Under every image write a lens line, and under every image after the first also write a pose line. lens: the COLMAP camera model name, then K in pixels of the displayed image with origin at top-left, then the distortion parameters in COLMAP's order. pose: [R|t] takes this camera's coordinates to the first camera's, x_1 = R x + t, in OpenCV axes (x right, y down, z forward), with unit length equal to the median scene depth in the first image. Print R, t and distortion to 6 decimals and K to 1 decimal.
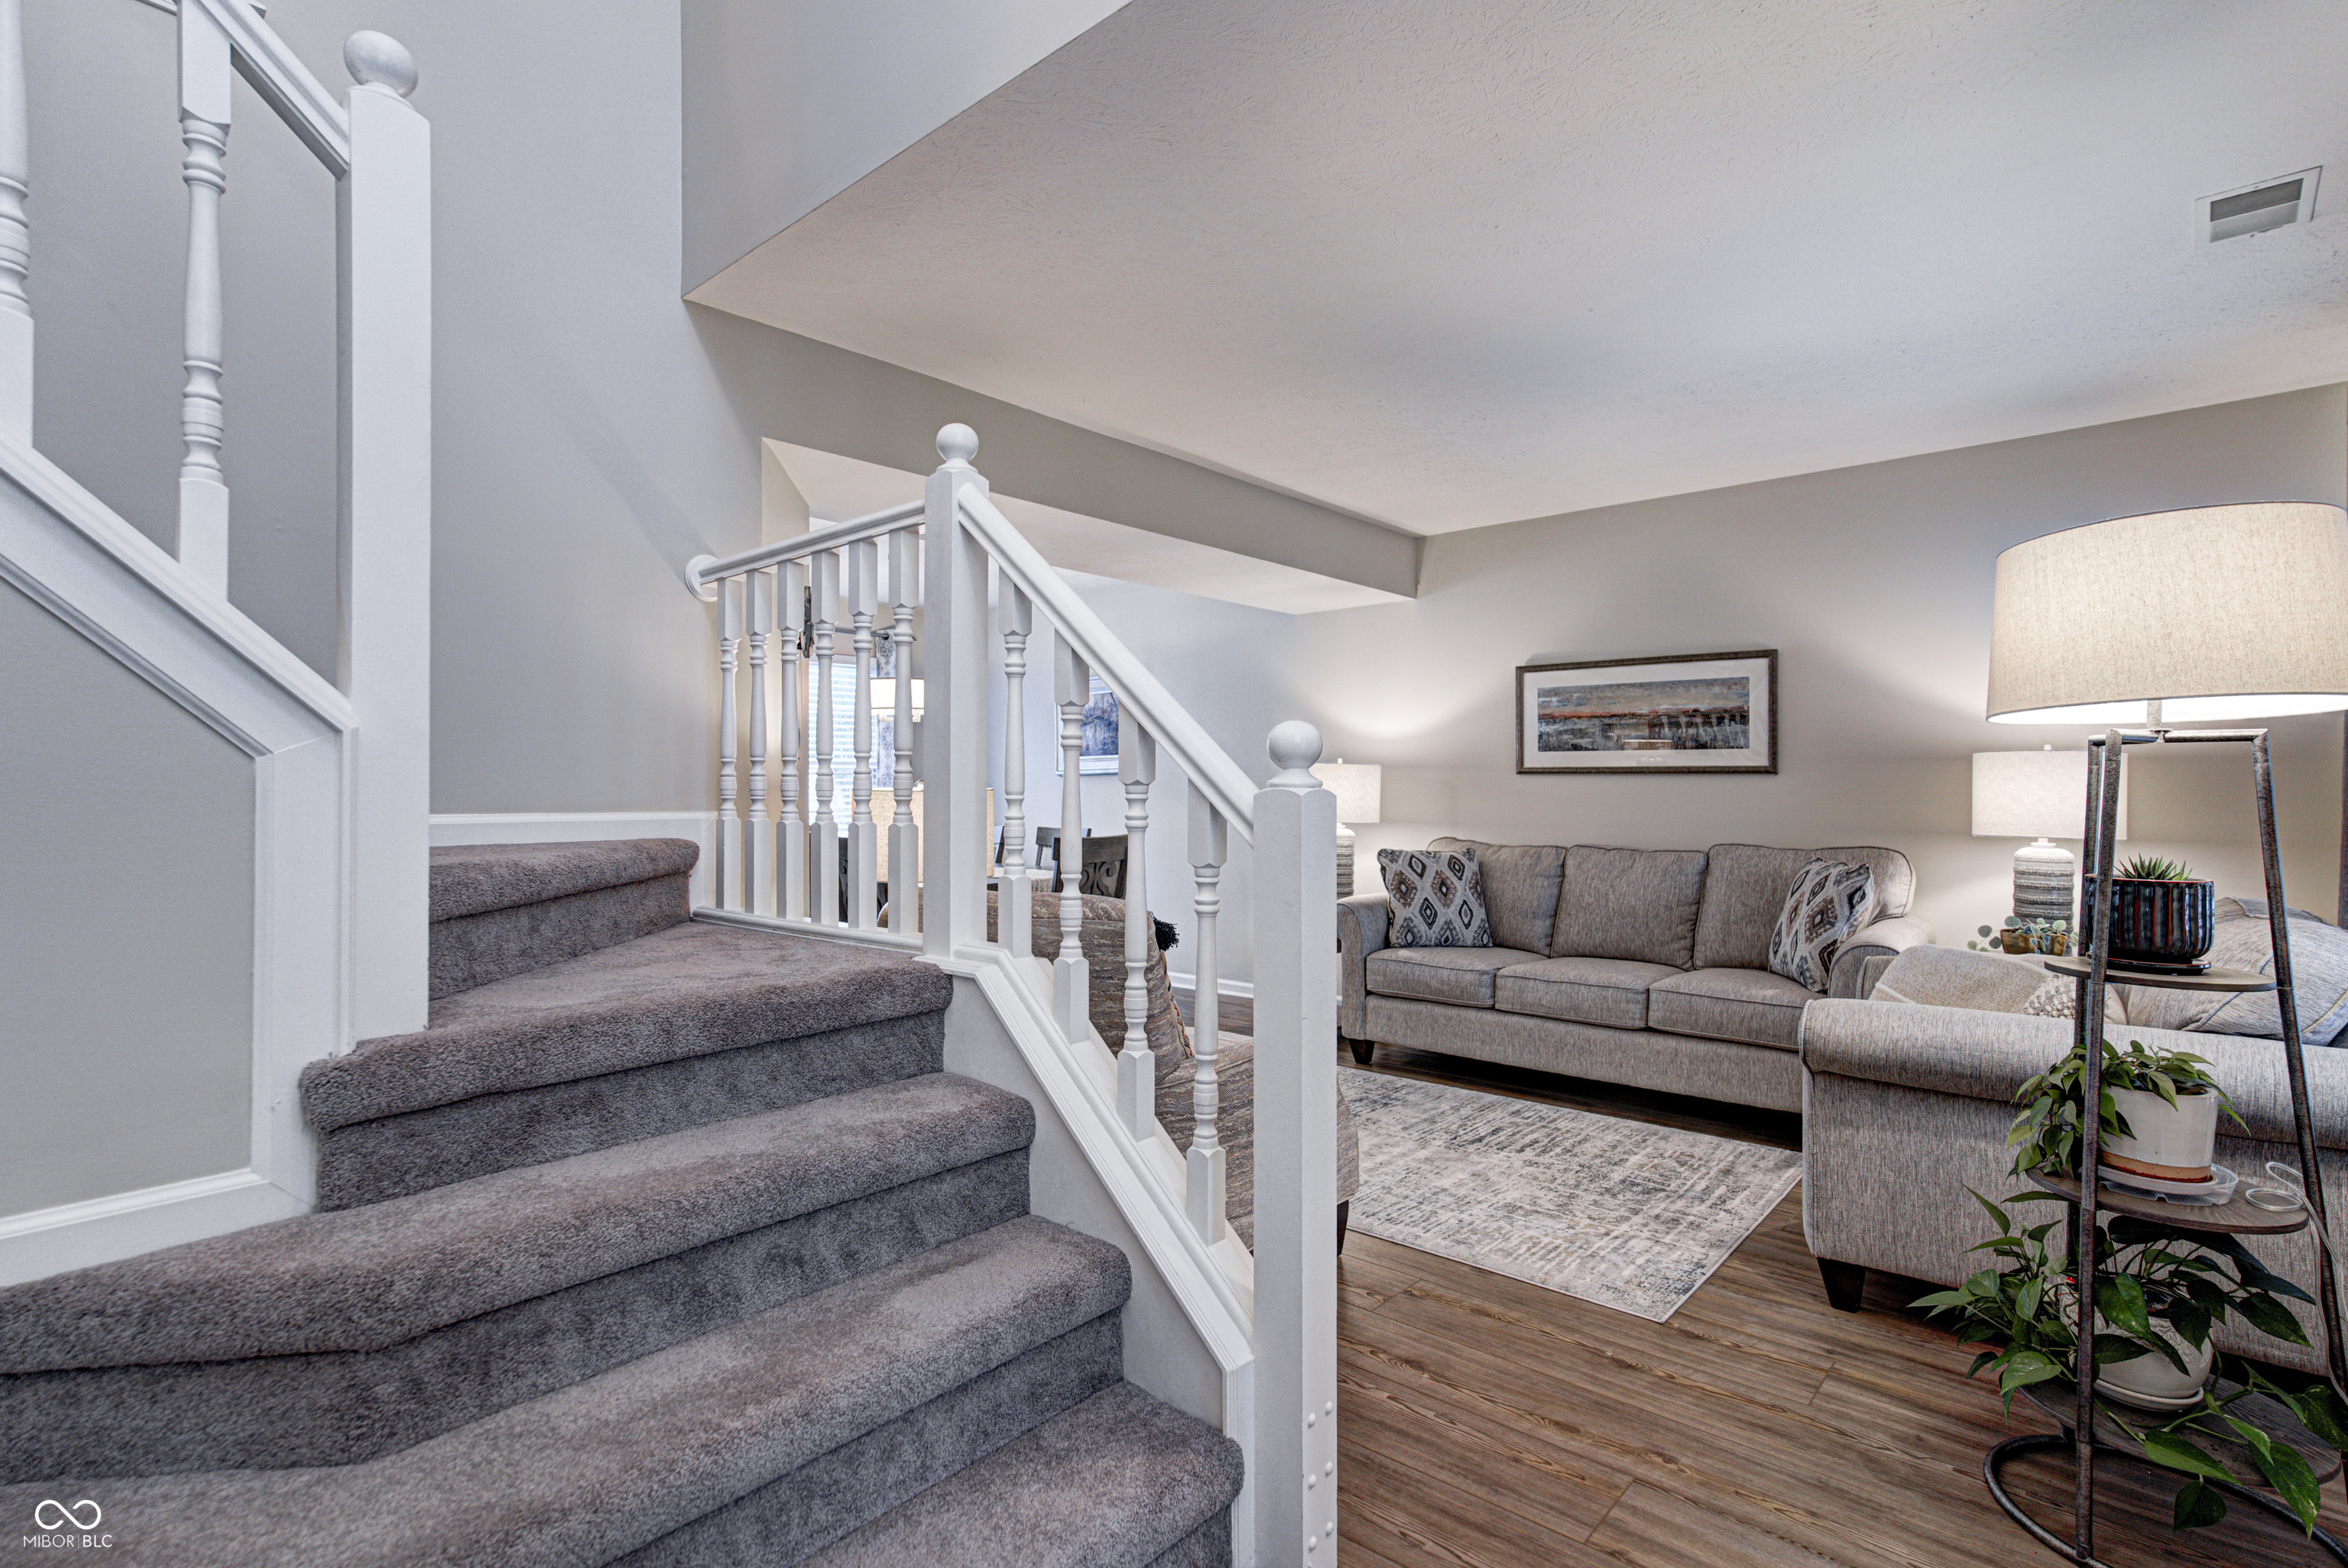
lens RADIAL K [[1112.4, 0, 1165.1], [0, 1112.4, 787.5], [0, 0, 1]] dist [0.005466, 0.001111]
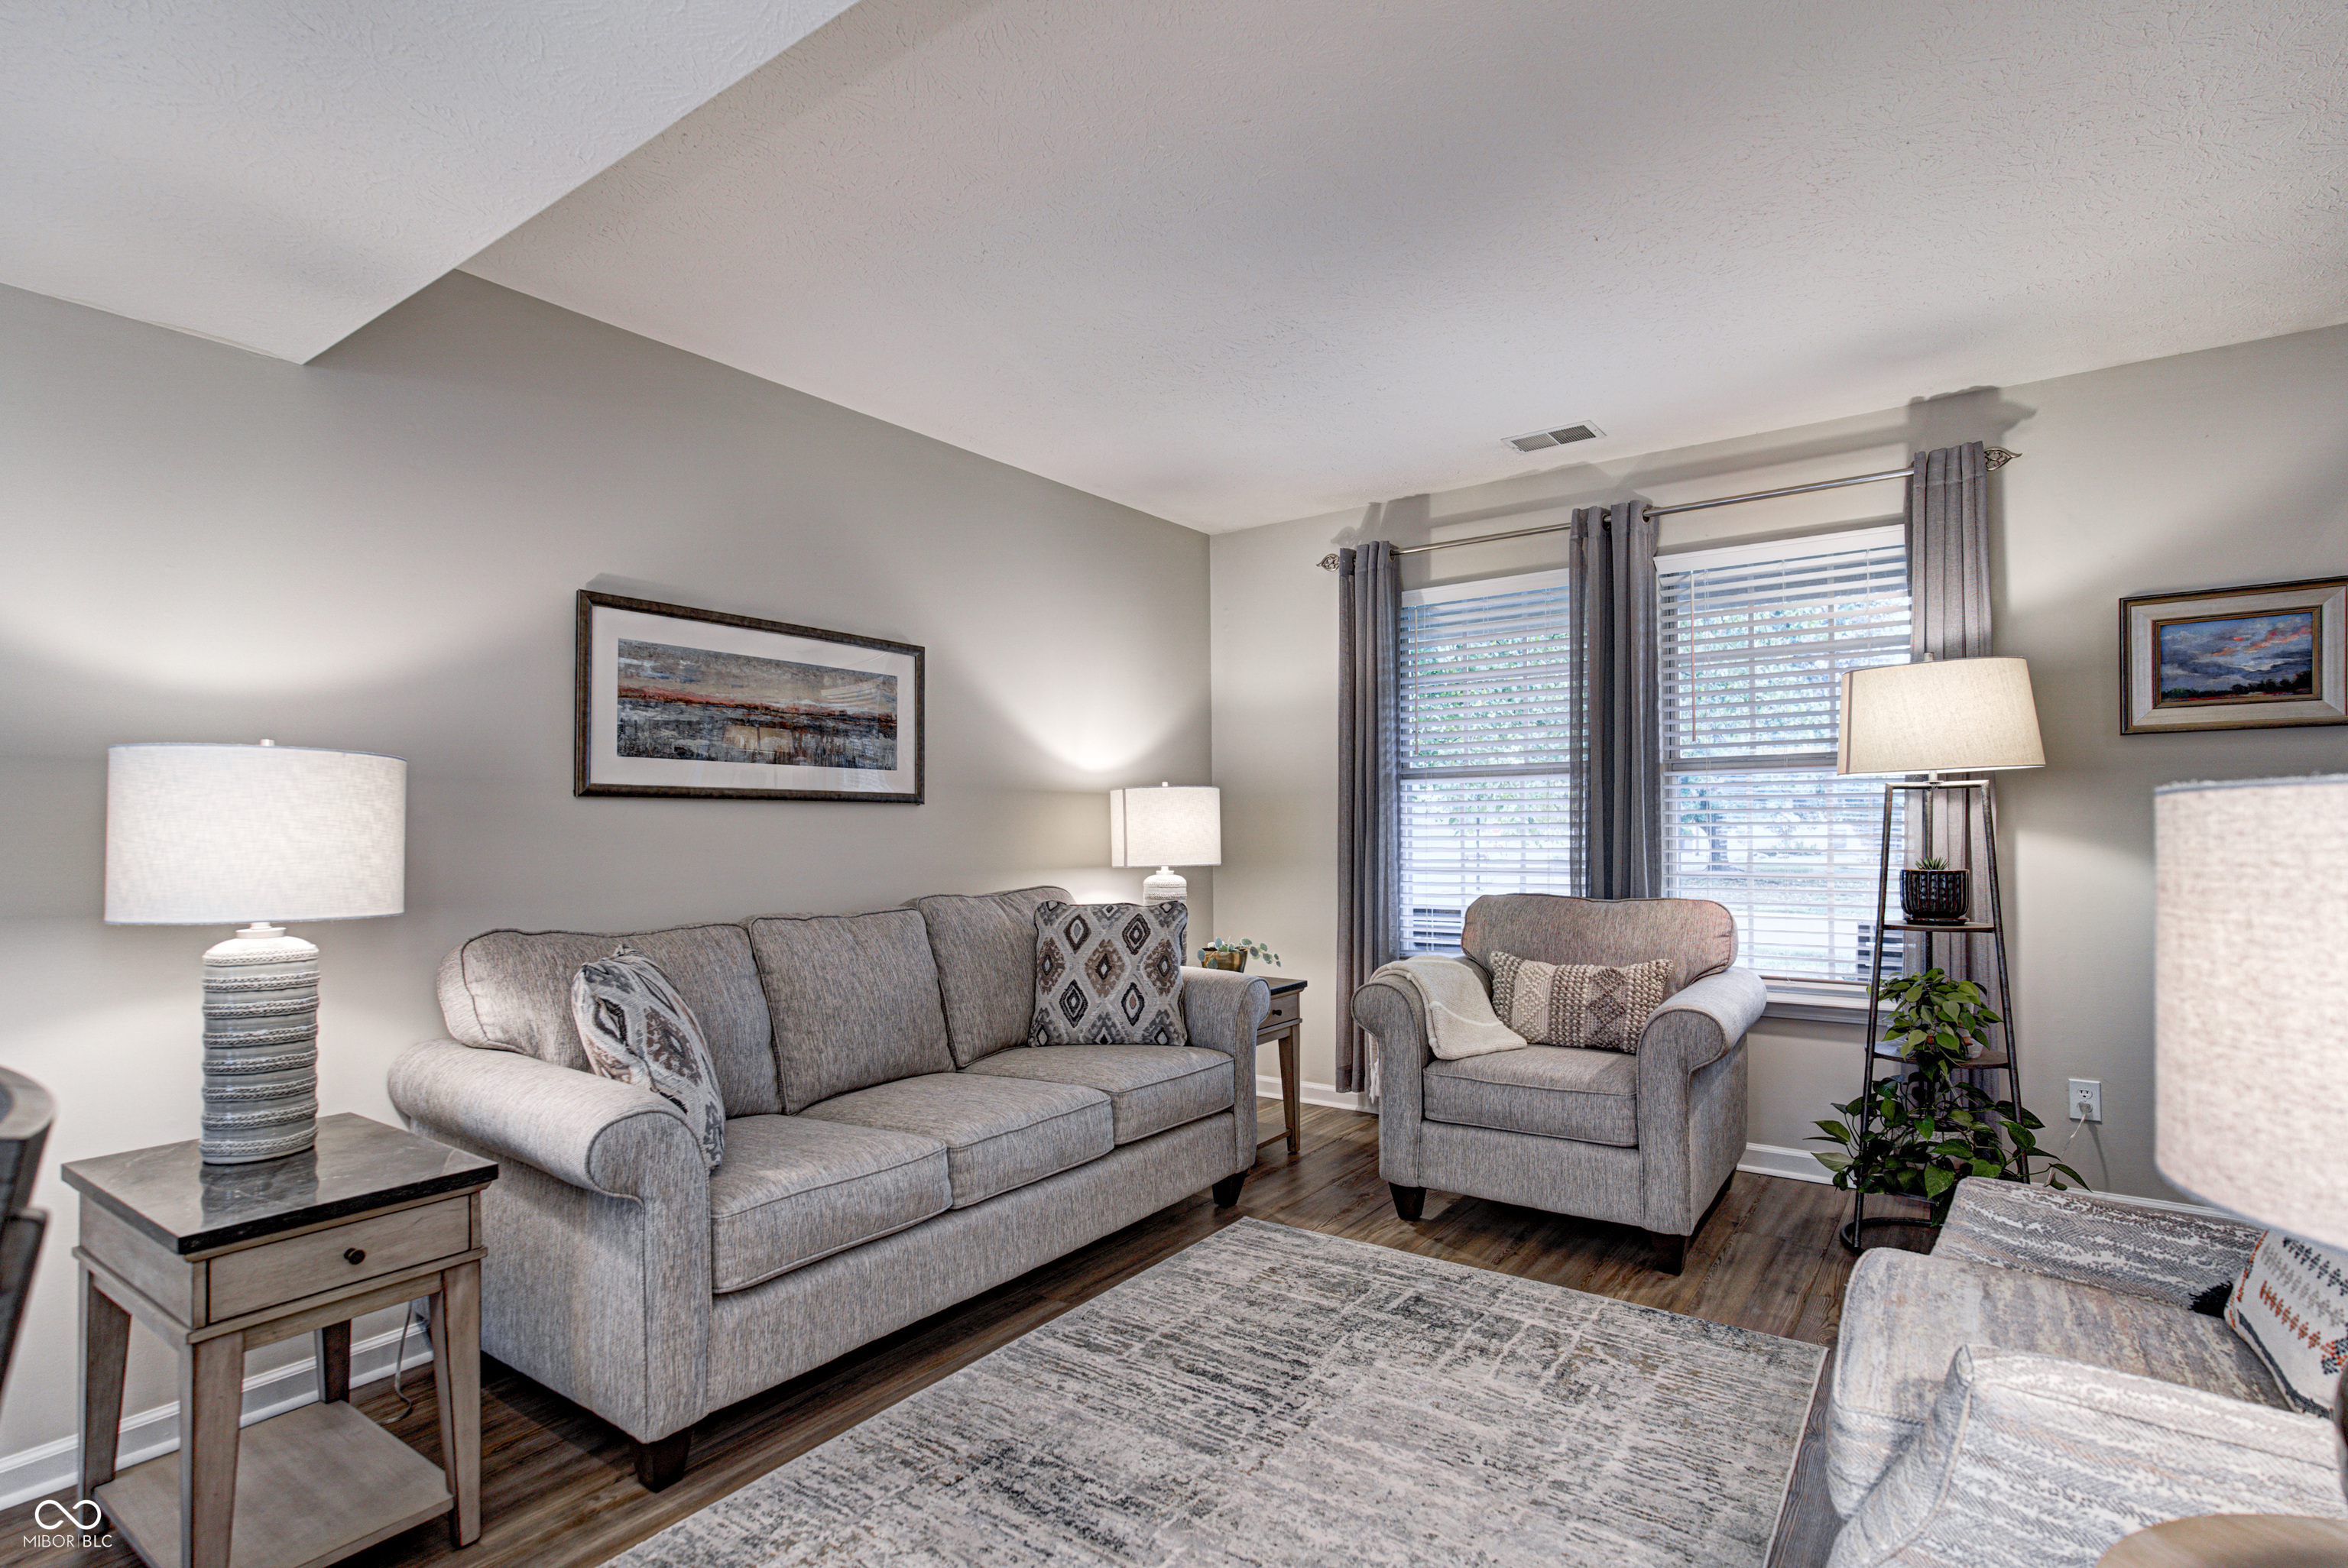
lens RADIAL K [[1157.9, 0, 1172.0], [0, 1157.9, 816.7], [0, 0, 1]] dist [0.003362, 0.000734]
pose [[-0.095325, 0.004776, 0.995435, -0.288446], [0.005471, 0.999976, -0.004274, 0.001336], [-0.995431, 0.005039, -0.095349, 0.899701]]
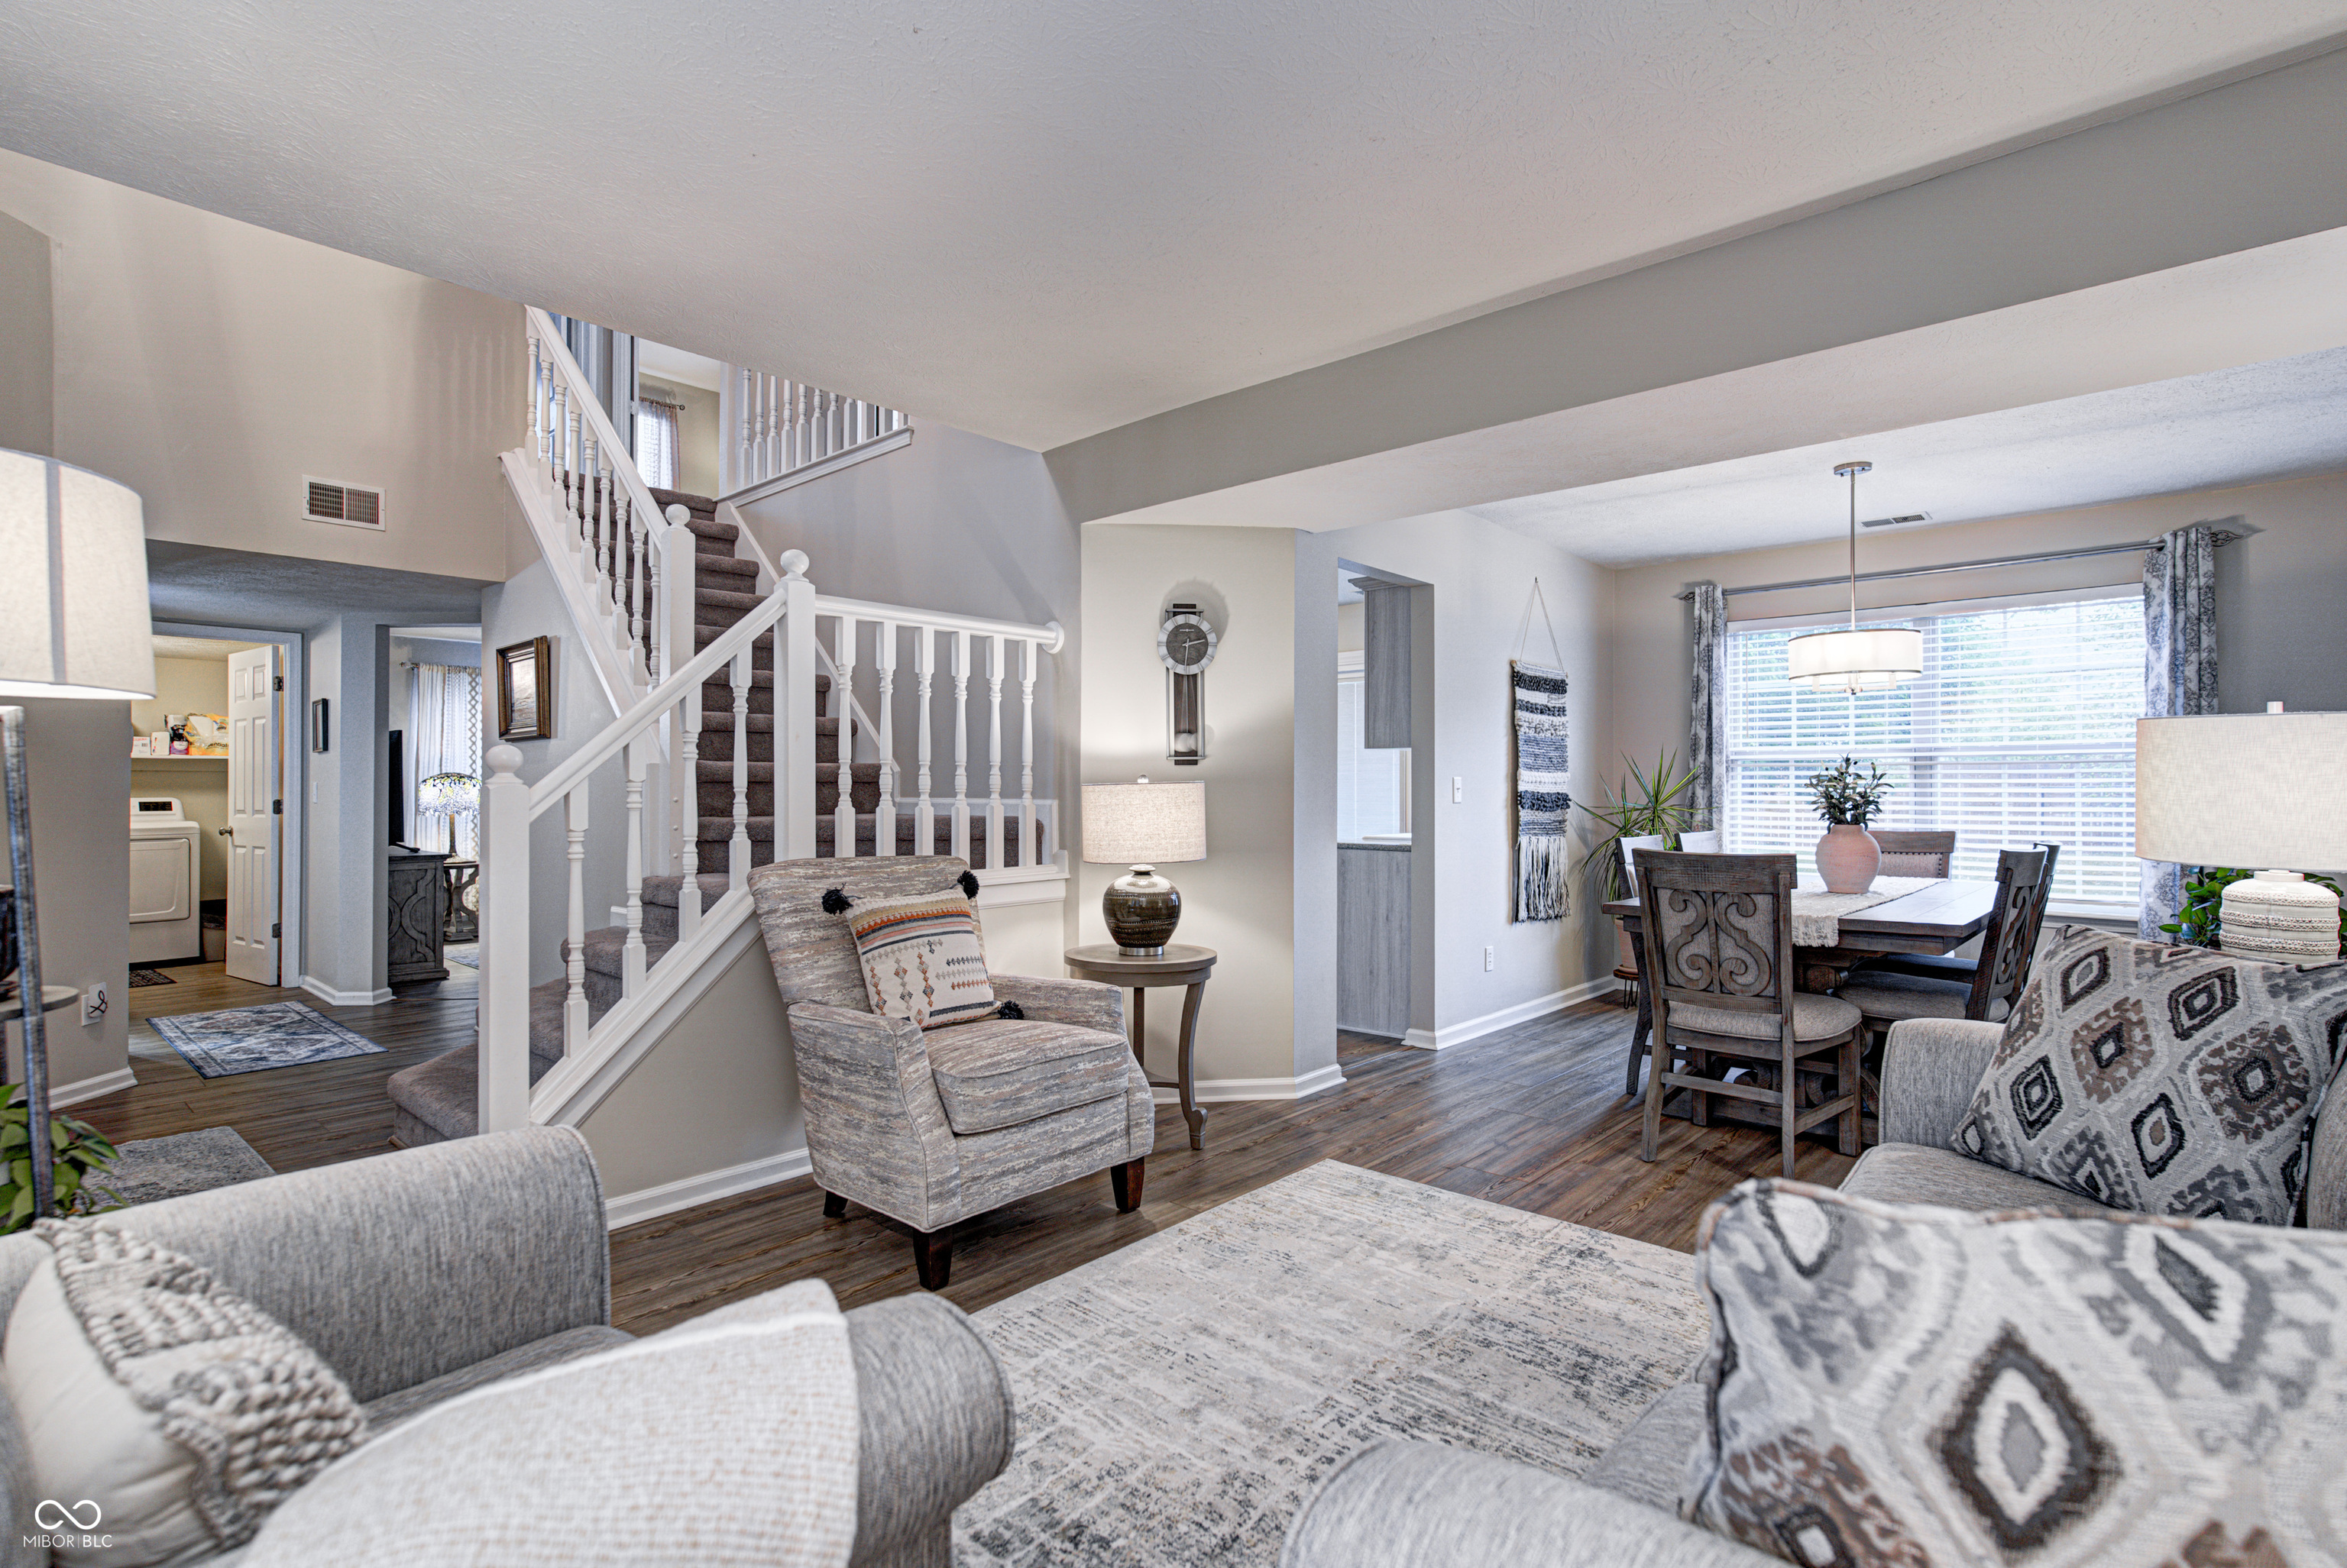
lens RADIAL K [[1134.8, 0, 1167.1], [0, 1134.8, 790.5], [0, 0, 1]] dist [-0.092784, 0.076804]
pose [[-0.017260, 0.004172, -0.999842, 0.675434], [0.004313, 0.999982, 0.004099, 0.003500], [0.999842, -0.004242, -0.017277, 0.757140]]
